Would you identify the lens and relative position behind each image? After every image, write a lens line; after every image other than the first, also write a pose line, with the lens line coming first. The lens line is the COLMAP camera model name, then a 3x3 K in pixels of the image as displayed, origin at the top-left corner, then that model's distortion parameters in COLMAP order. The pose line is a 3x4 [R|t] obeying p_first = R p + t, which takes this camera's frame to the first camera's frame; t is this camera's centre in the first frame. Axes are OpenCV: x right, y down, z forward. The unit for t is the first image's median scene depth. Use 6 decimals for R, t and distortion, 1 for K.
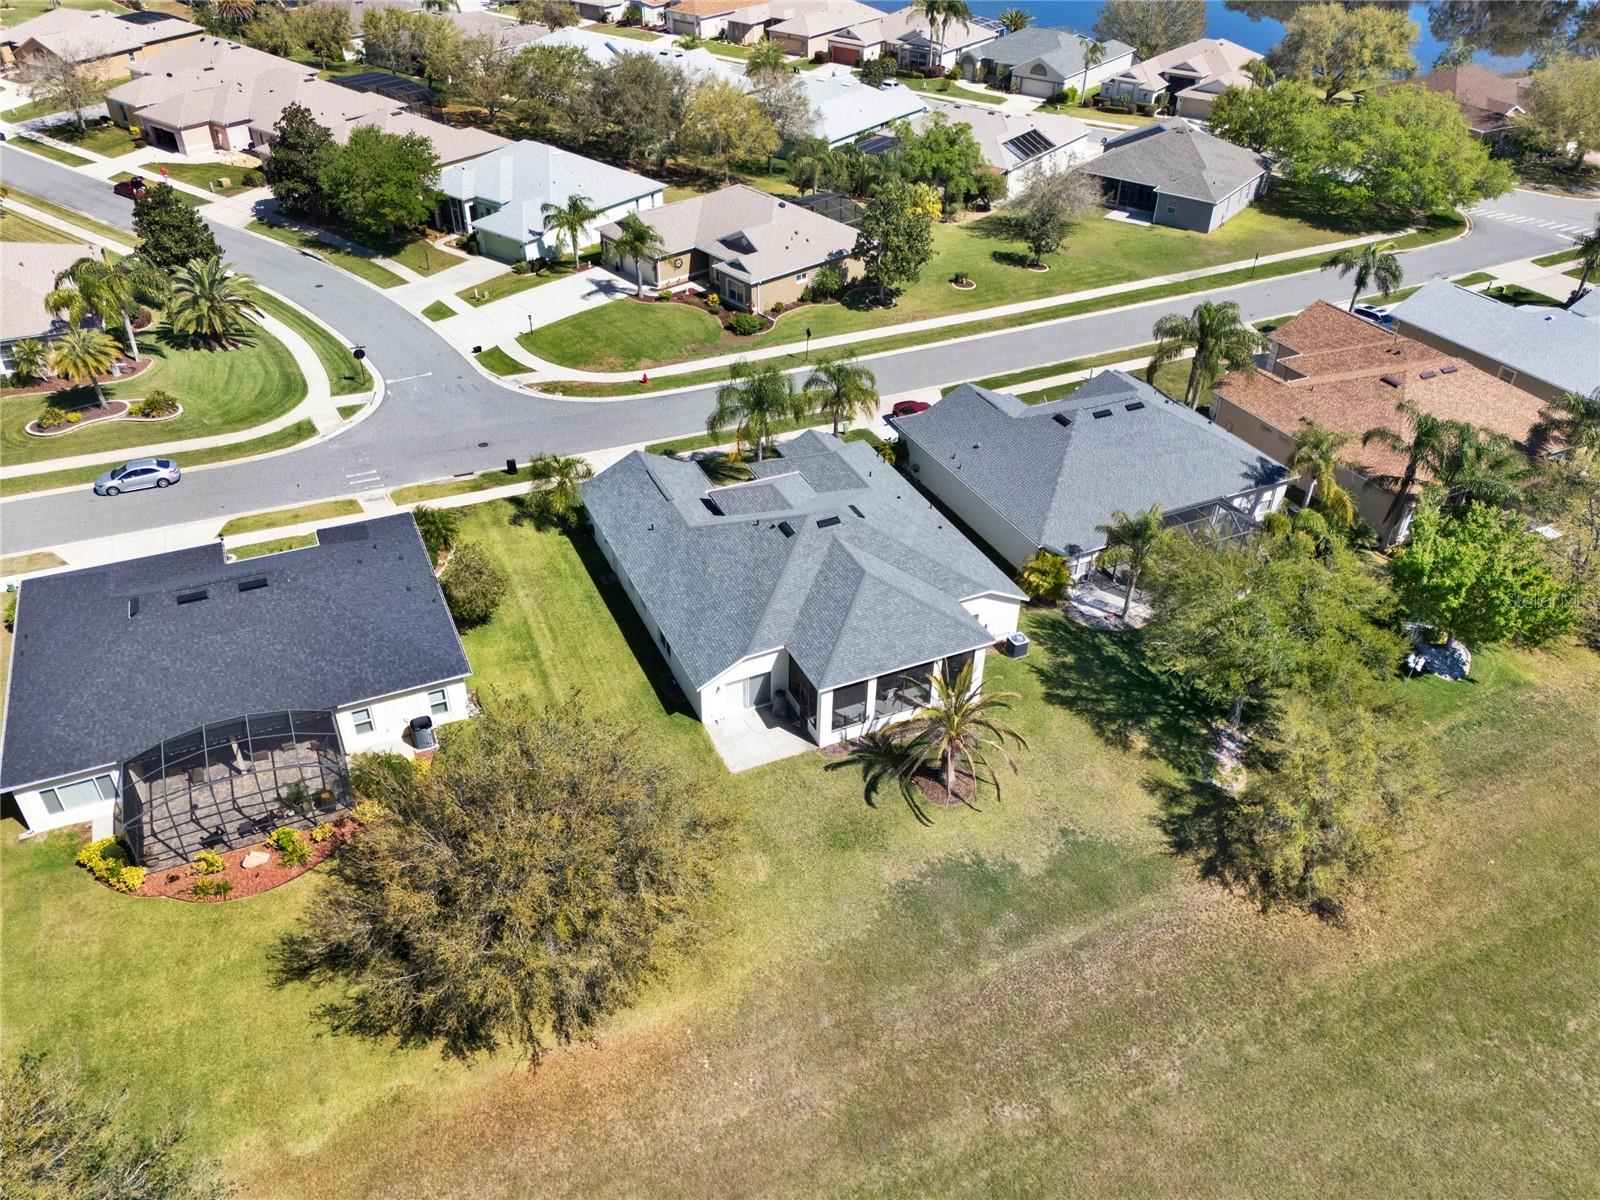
lens RADIAL K [[1198.9, 0, 807.6], [0, 1198.9, 600.9], [0, 0, 1]] dist [0.037414, -0.009711]
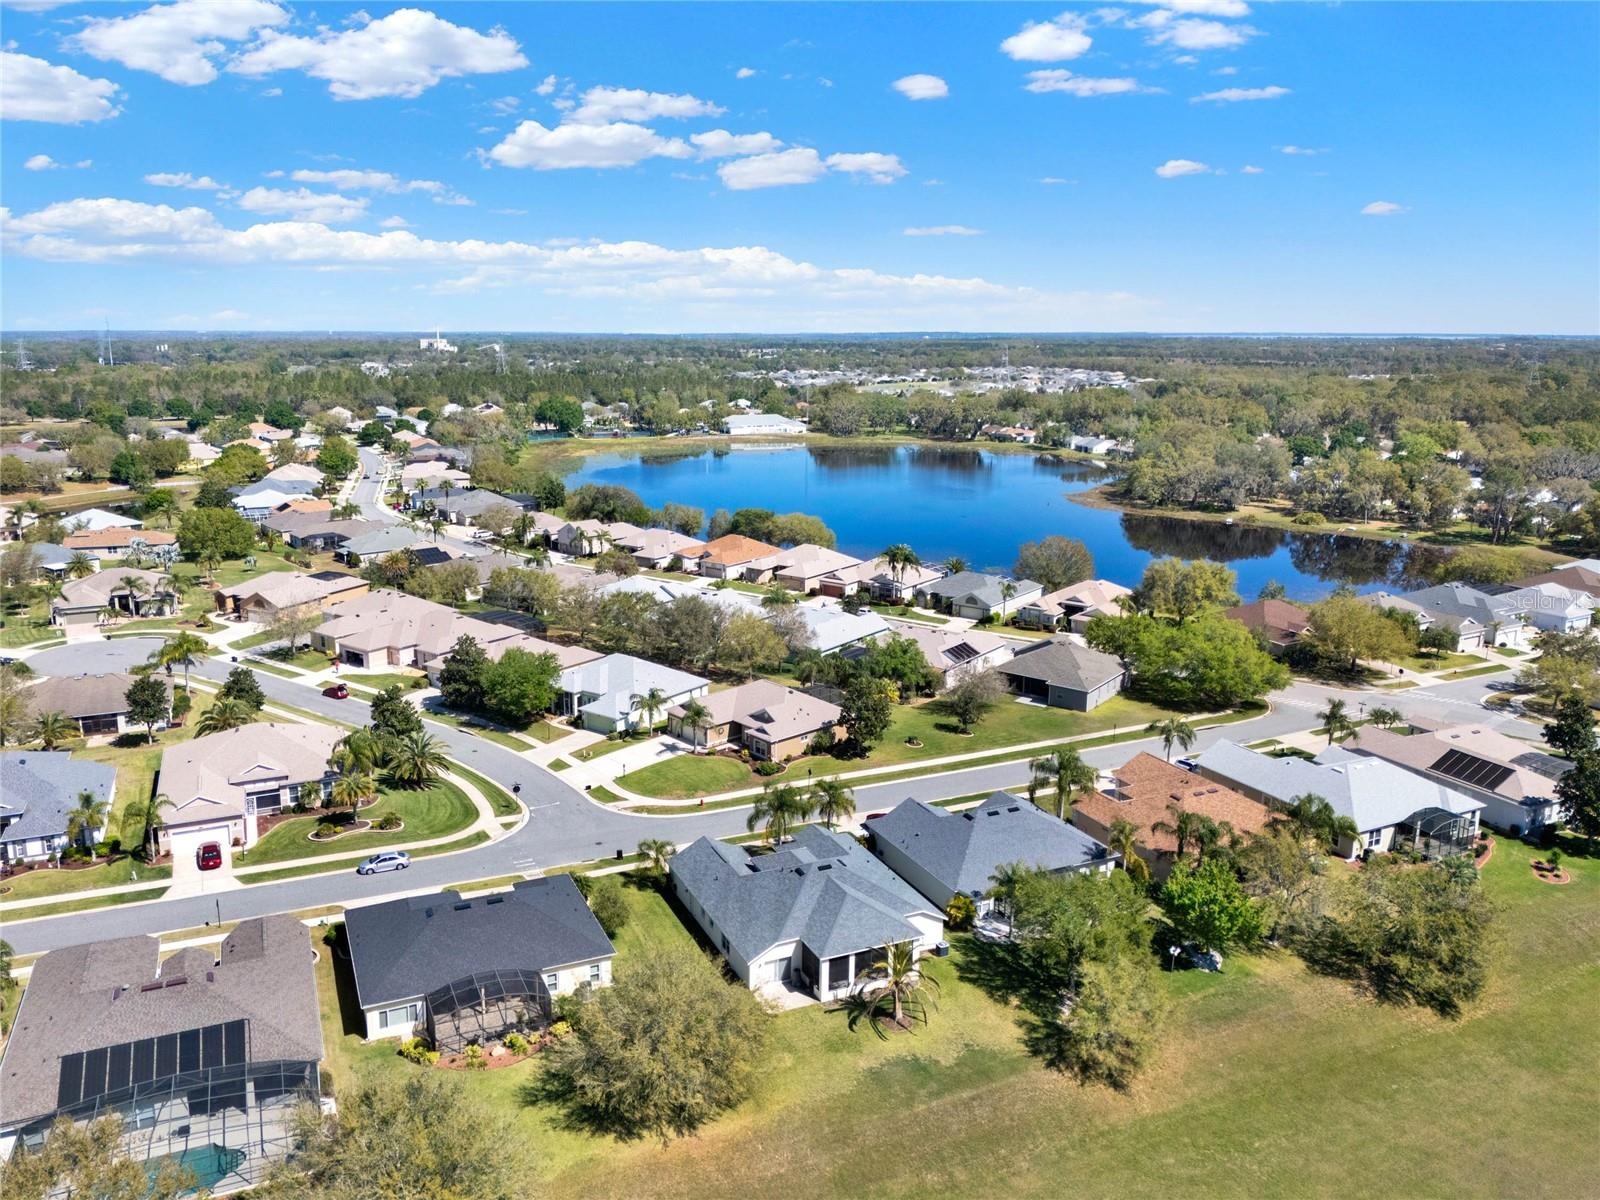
lens RADIAL K [[1203.6, 0, 803.1], [0, 1203.6, 460.2], [0, 0, 1]] dist [0.111808, -0.201432]
pose [[0.999967, -0.007769, 0.002388, -0.007934], [0.007935, 0.869404, -0.494038, 0.191145], [0.001763, 0.494040, 0.869437, -0.527949]]
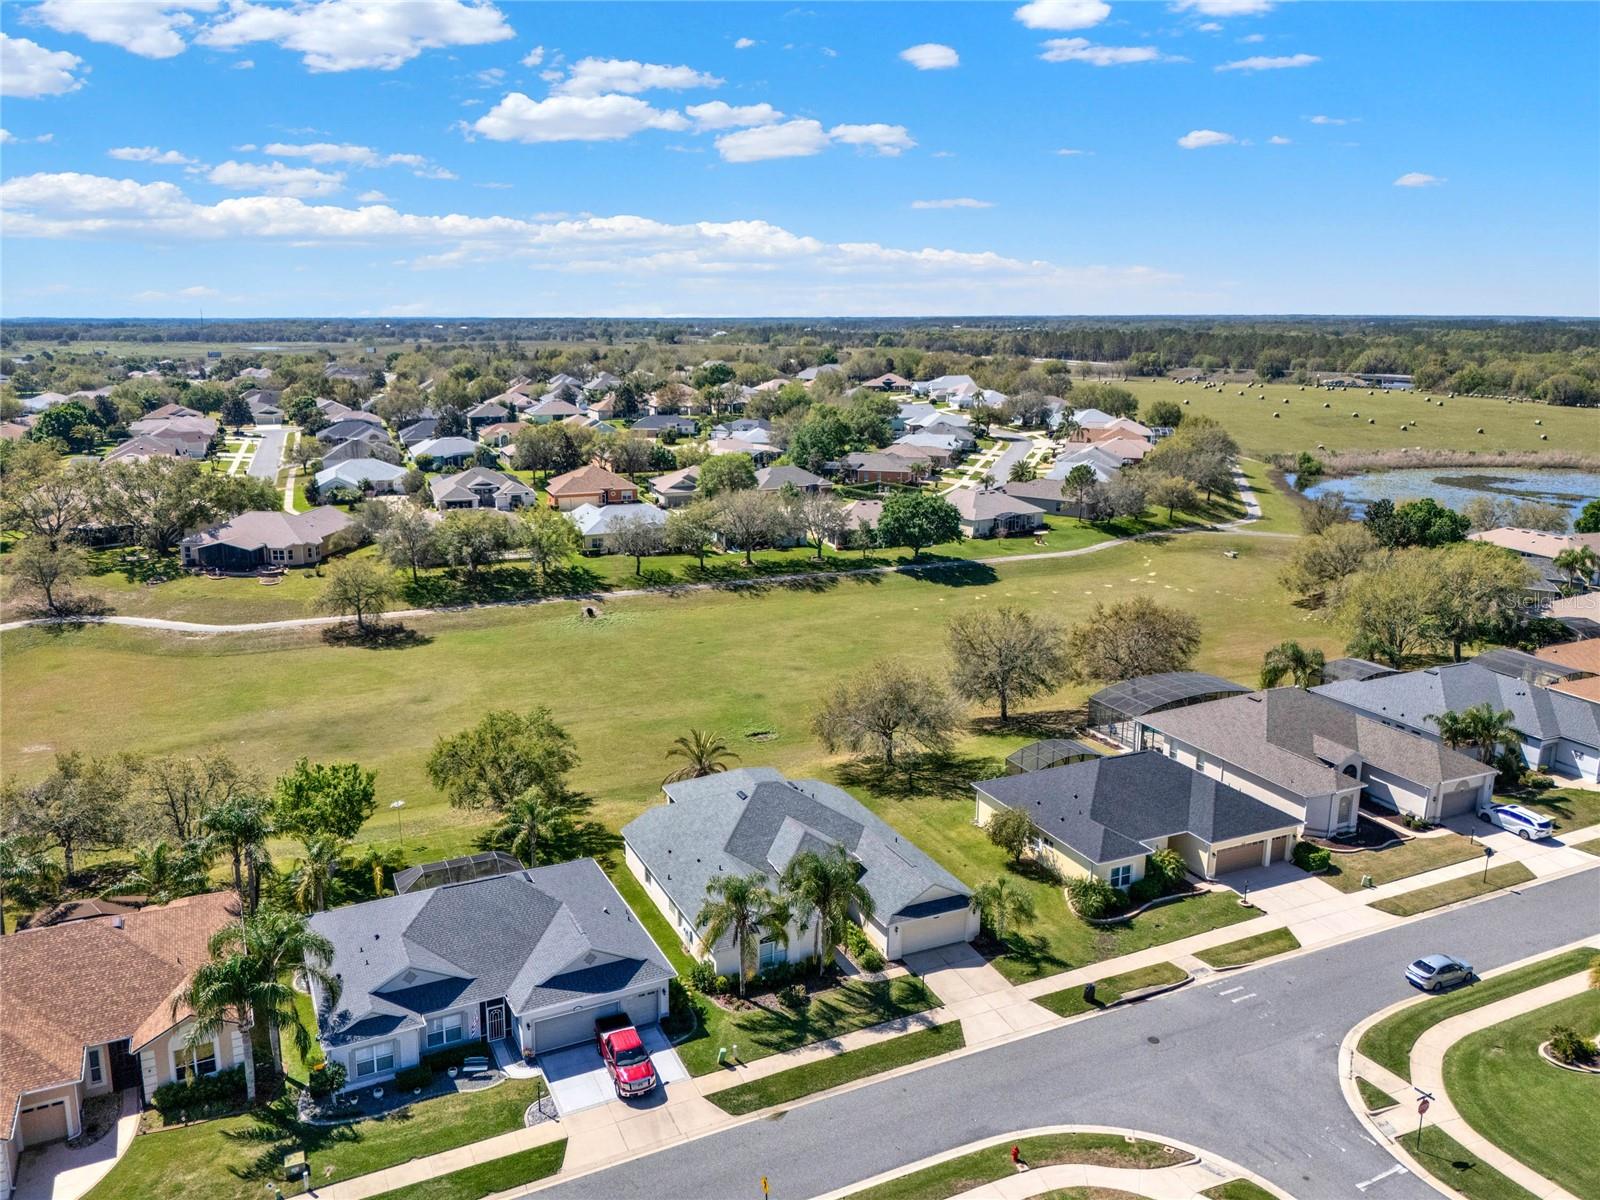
lens RADIAL K [[1189.1, 0, 791.4], [0, 1189.1, 481.8], [0, 0, 1]] dist [0.085351, -0.072964]
pose [[-0.999790, -0.020246, -0.003224, -0.002970], [-0.016971, 0.729088, 0.684209, -0.886431], [-0.011502, 0.684120, -0.729279, 1.210864]]
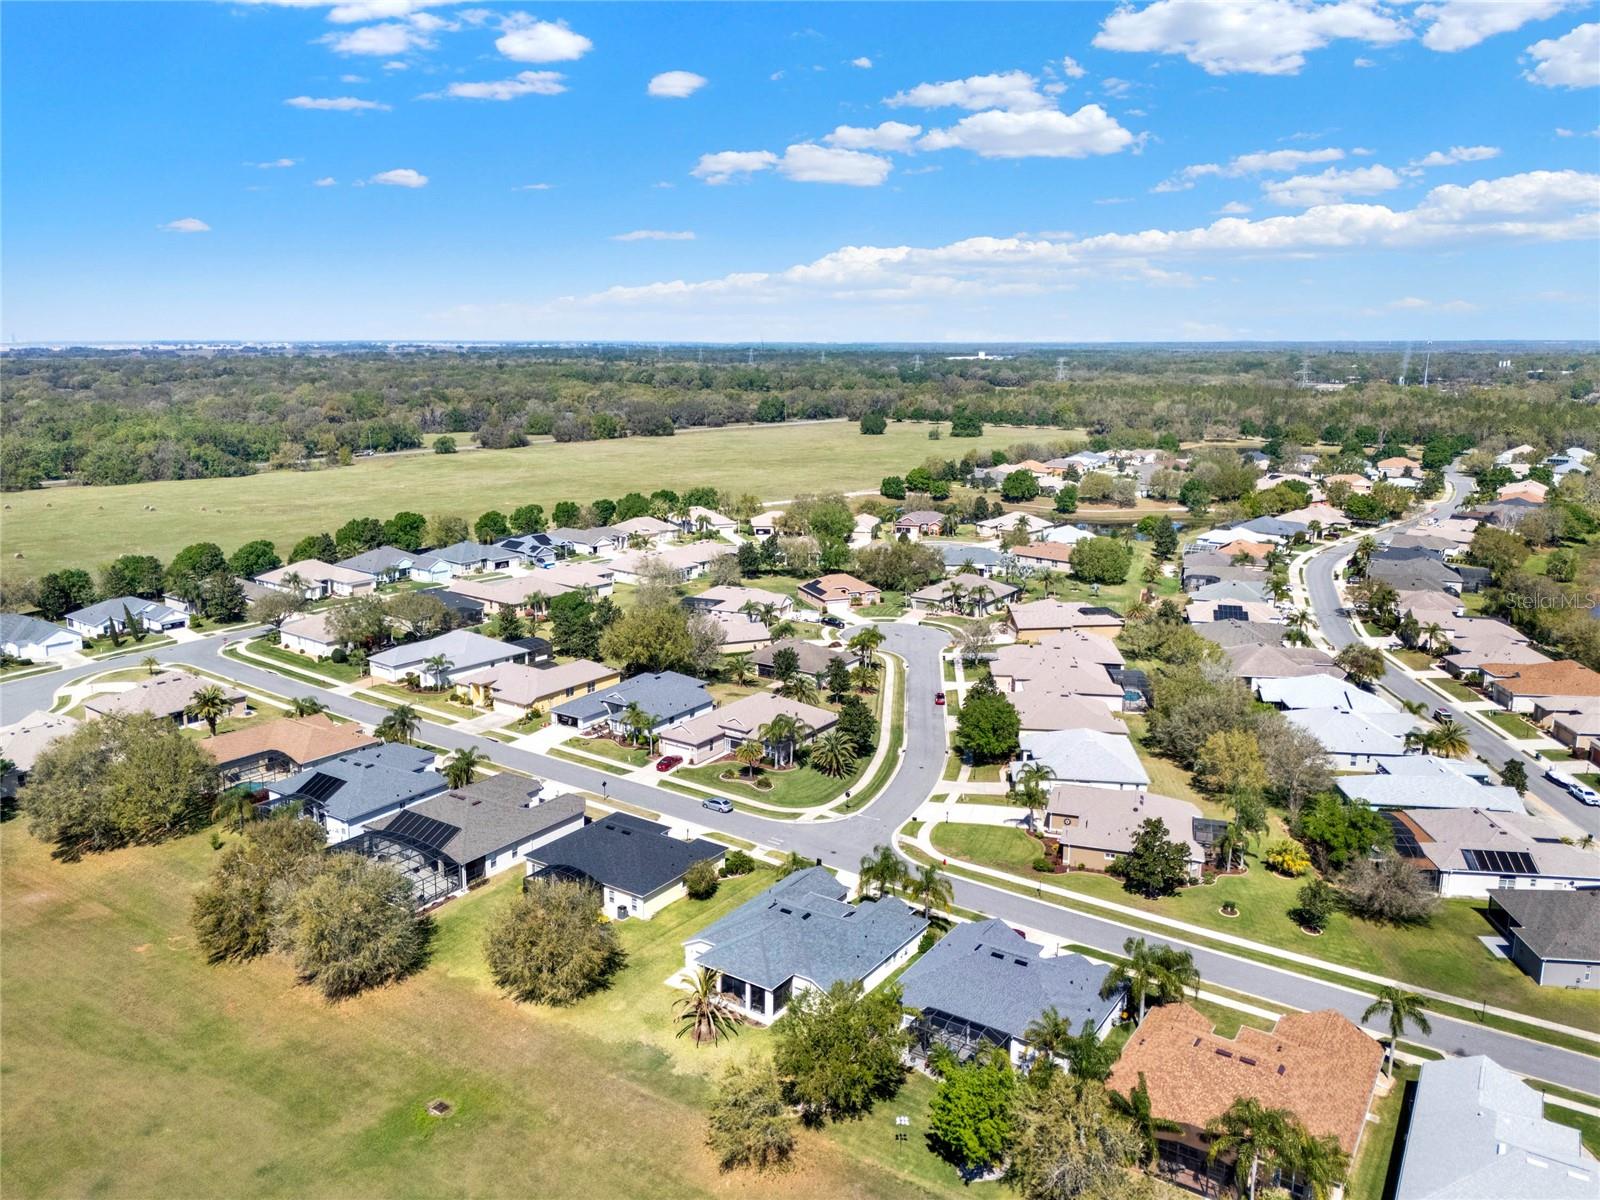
lens RADIAL K [[1235.5, 0, 799.9], [0, 1235.5, 530.5], [0, 0, 1]] dist [0.172728, -0.288652]
pose [[0.511290, 0.122613, -0.850616, 1.160359], [-0.499390, 0.847905, -0.177952, -0.163299], [0.699422, 0.515775, 0.494757, -0.231003]]
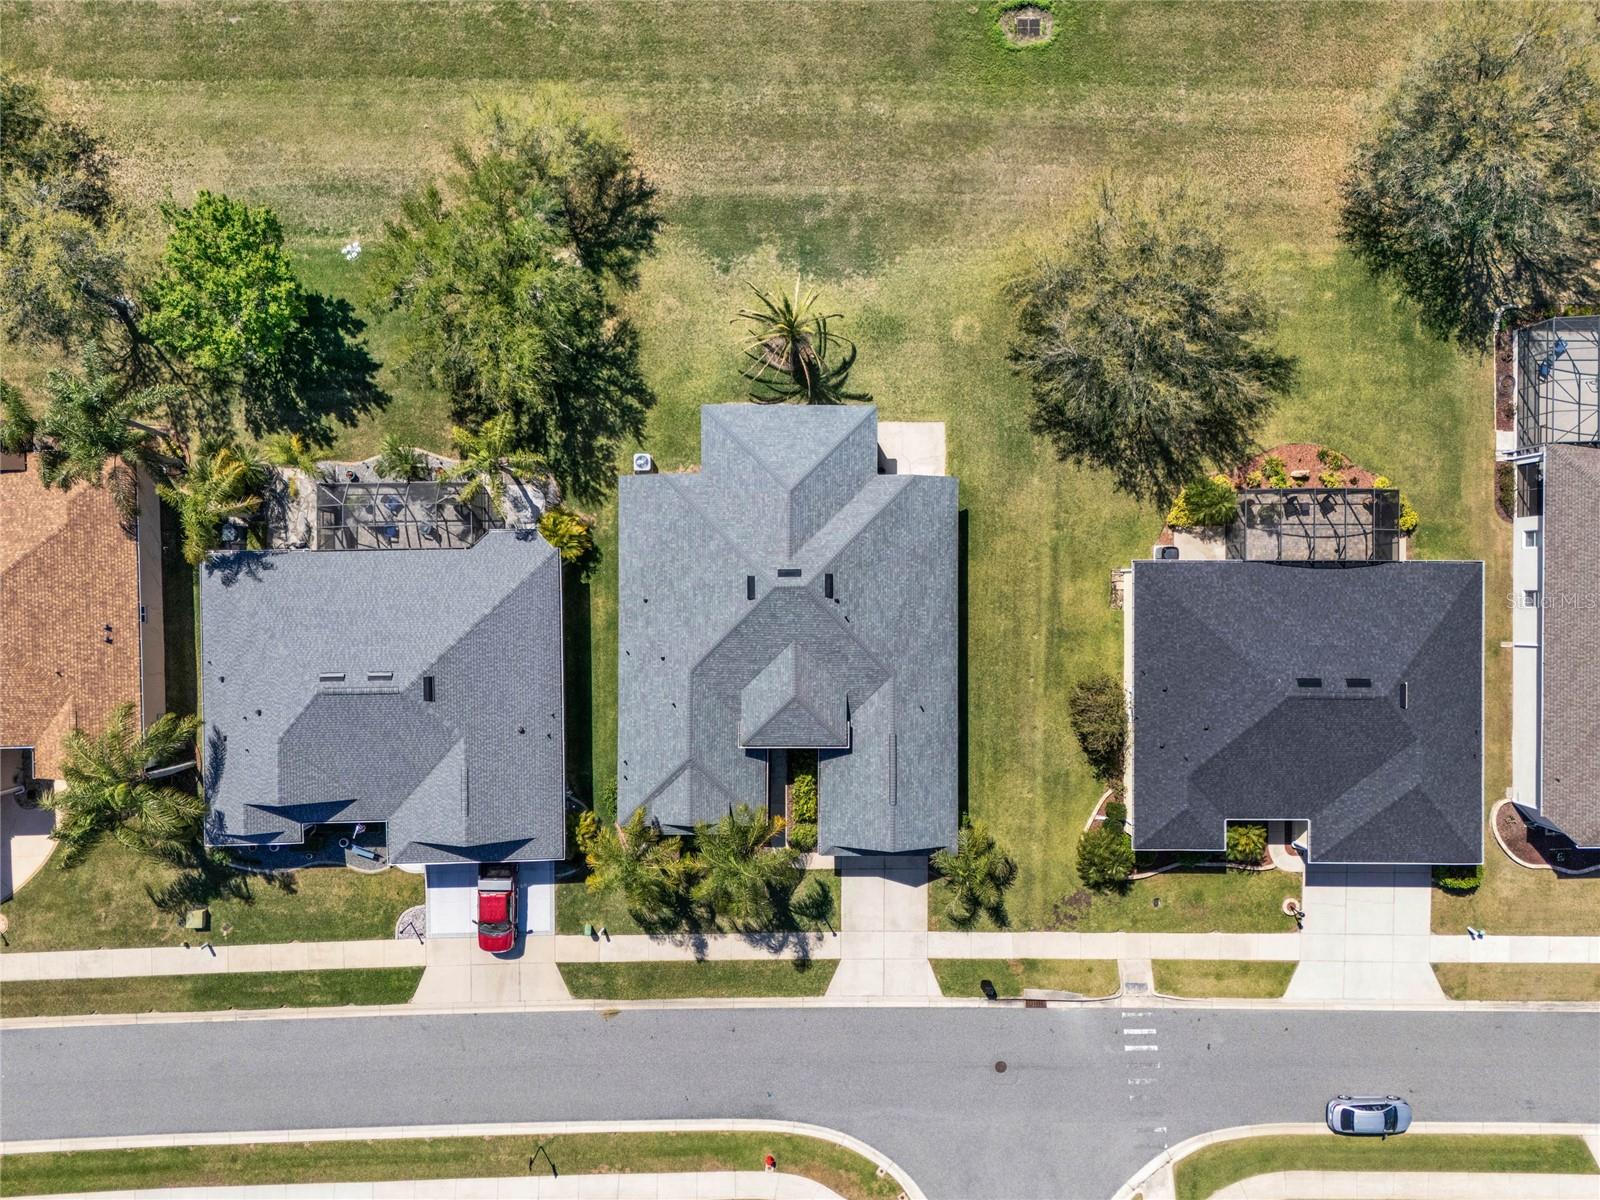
lens RADIAL K [[1213.2, 0, 800.0], [0, 1213.2, 600.0], [0, 0, 1]] dist [0.059911, -0.049054]
pose [[-0.906069, -0.421770, -0.033907, 0.022402], [0.217264, -0.532503, 0.818069, -0.612705], [-0.363093, 0.733860, 0.574120, 0.286262]]
